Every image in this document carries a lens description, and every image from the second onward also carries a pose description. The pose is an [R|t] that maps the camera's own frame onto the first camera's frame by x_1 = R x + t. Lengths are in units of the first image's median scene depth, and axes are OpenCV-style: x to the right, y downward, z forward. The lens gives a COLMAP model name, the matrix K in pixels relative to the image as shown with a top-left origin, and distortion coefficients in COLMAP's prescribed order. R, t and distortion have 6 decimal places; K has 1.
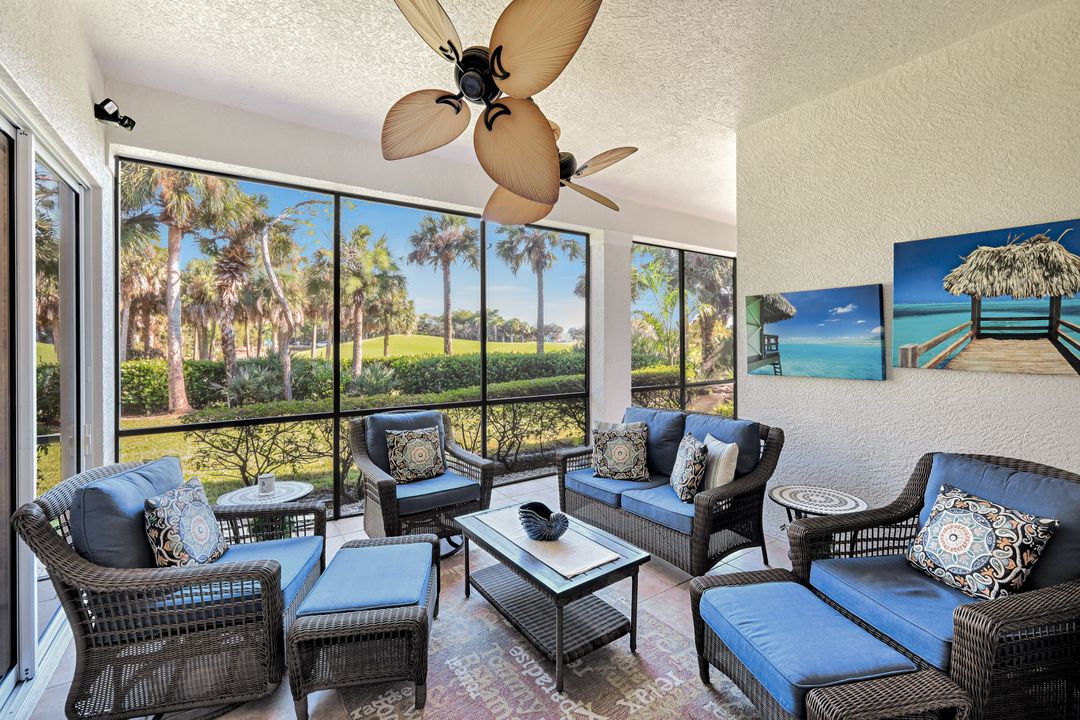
lens RADIAL K [[438.5, 0, 527.3], [0, 438.5, 339.6], [0, 0, 1]] dist [0.000064, -0.000330]
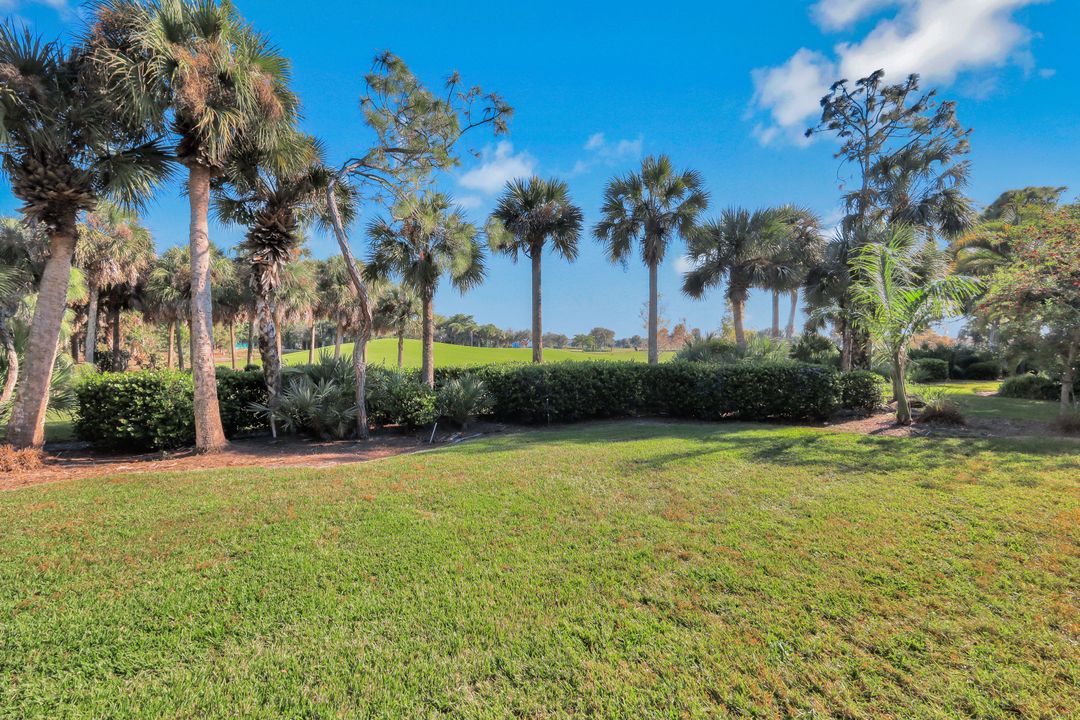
lens RADIAL K [[418.6, 0, 546.8], [0, 418.6, 353.0], [0, 0, 1]] dist [-0.008205, 0.000012]
pose [[0.994425, 0.011360, 0.104835, -0.283868], [-0.013201, 0.999770, 0.016887, 0.002776], [-0.104619, -0.018177, 0.994346, 0.260800]]
